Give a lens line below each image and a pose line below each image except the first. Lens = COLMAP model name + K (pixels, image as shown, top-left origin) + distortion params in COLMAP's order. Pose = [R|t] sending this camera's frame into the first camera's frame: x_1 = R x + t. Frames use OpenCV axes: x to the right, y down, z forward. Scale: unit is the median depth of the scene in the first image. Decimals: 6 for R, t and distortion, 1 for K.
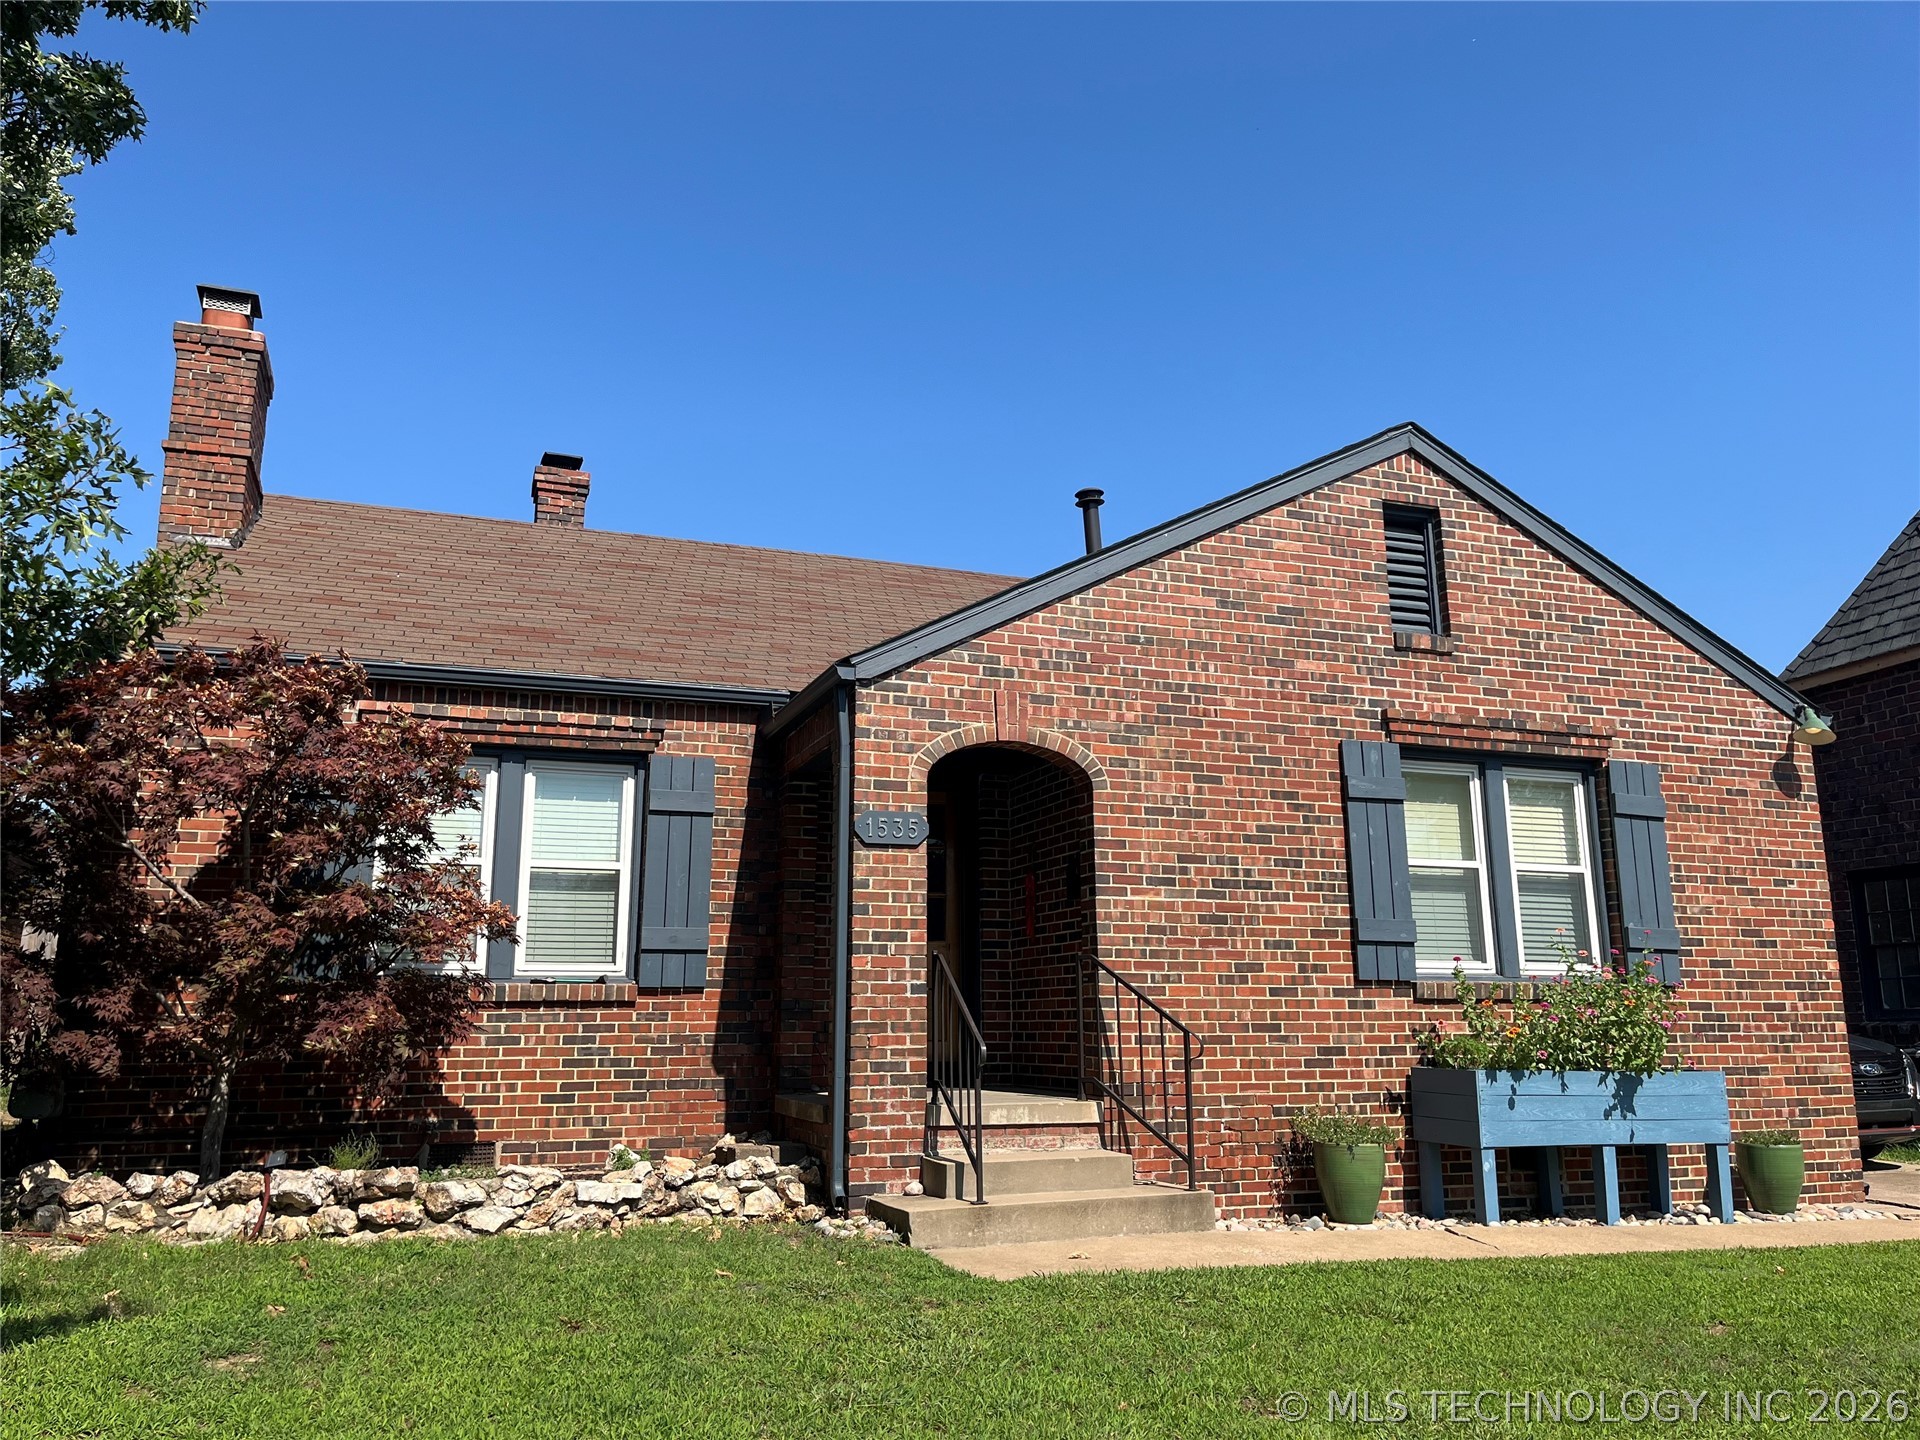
lens RADIAL K [[1414.5, 0, 960.0], [0, 1414.5, 720.0], [0, 0, 1]] dist [0.120841, -0.172738]
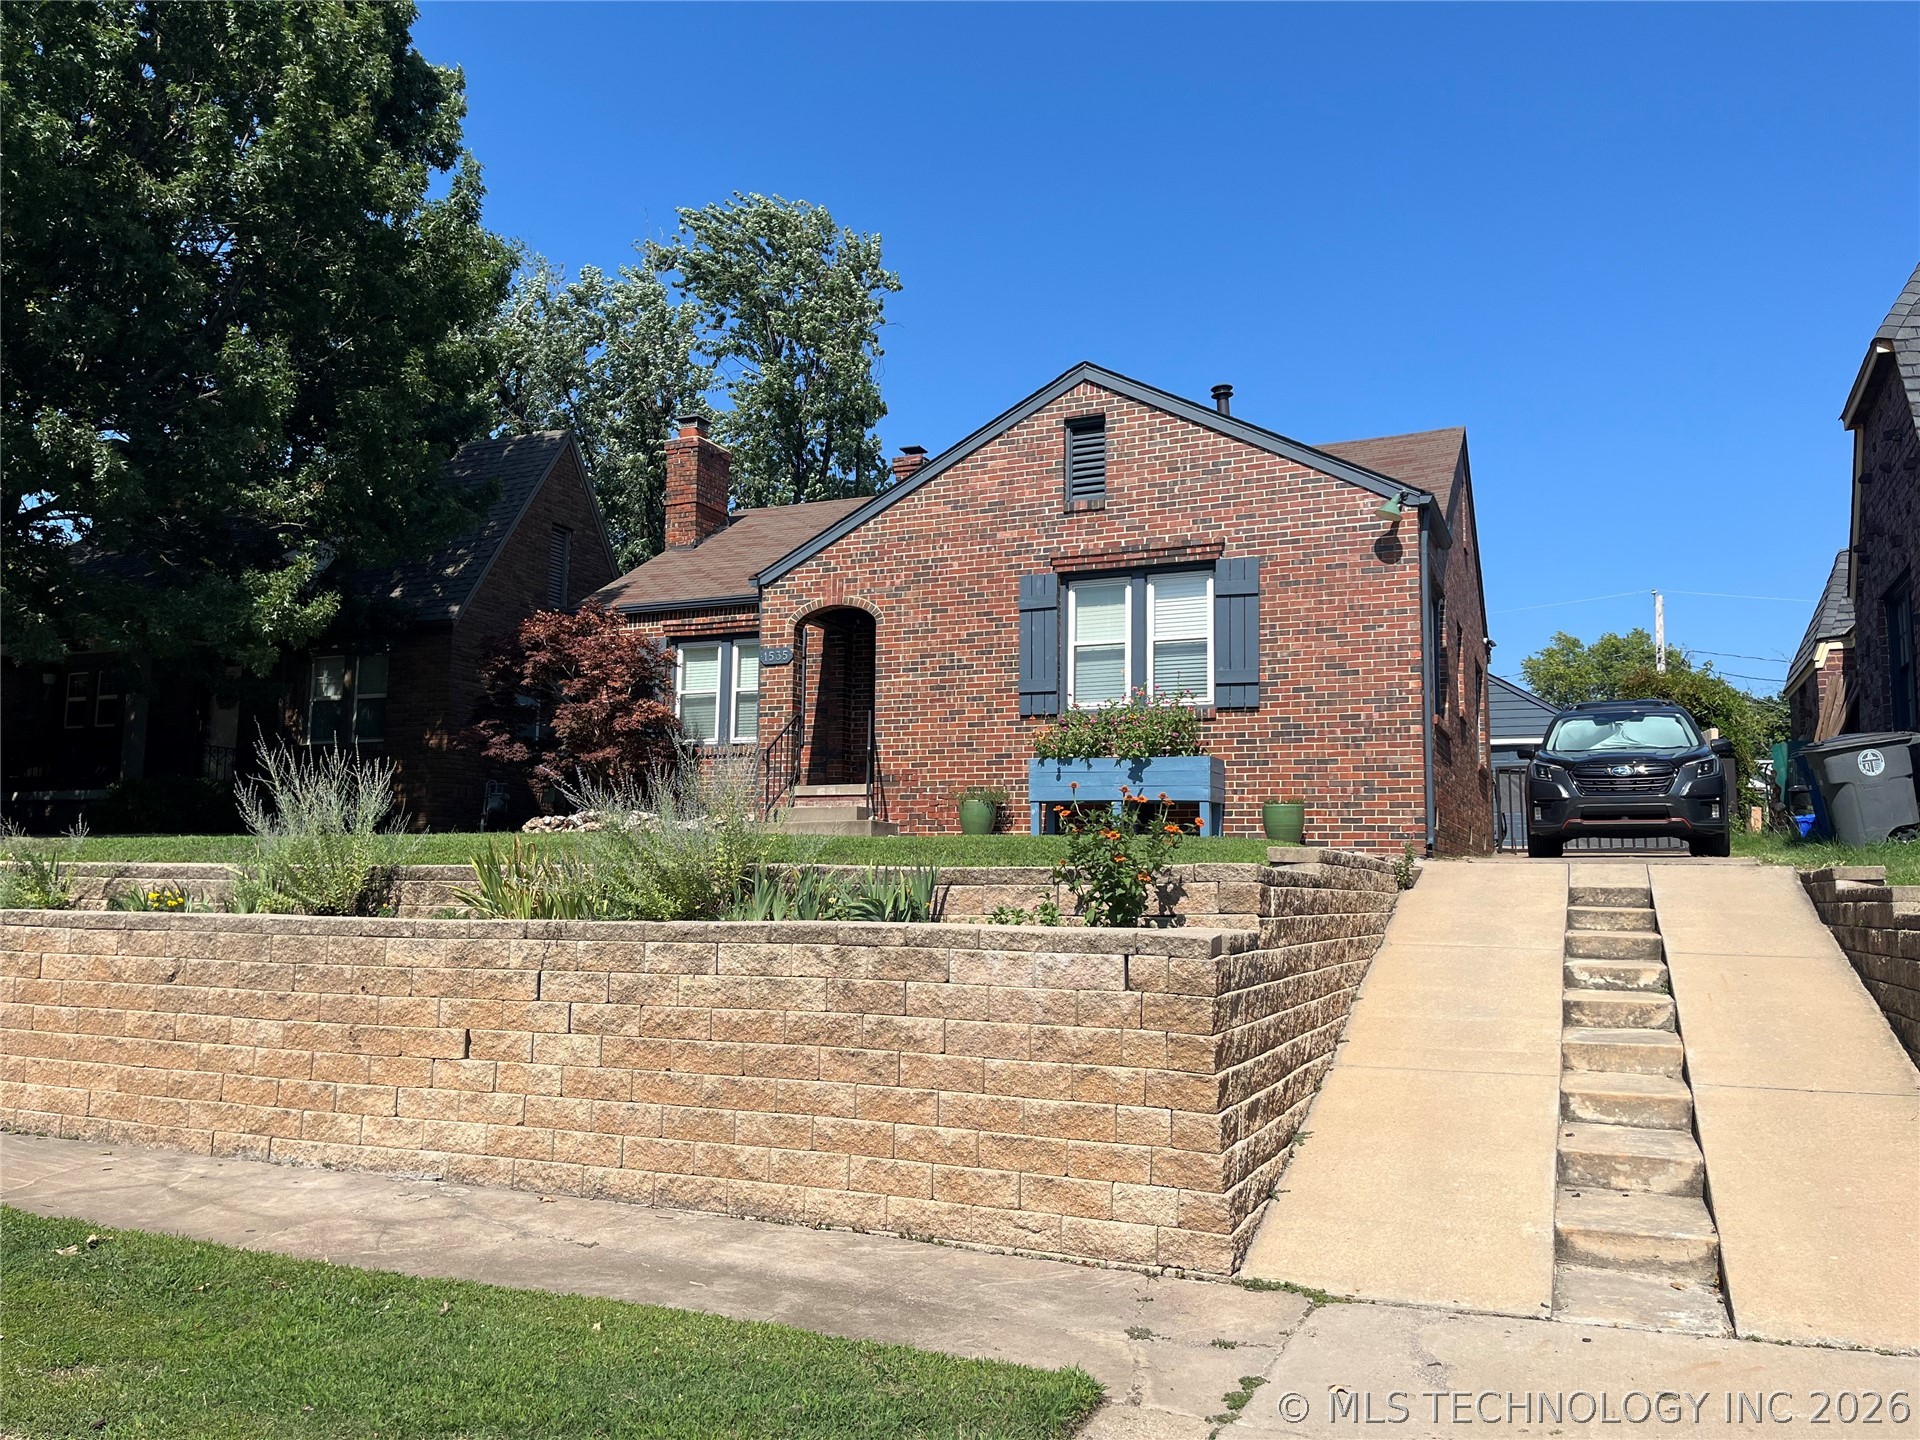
lens RADIAL K [[1414.5, 0, 960.0], [0, 1414.5, 720.0], [0, 0, 1]] dist [0.120841, -0.172738]
pose [[0.728177, -0.069455, -0.681861, 1.316874], [0.130613, 0.990683, 0.038574, 0.106063], [0.672829, -0.117149, 0.730464, -0.280979]]
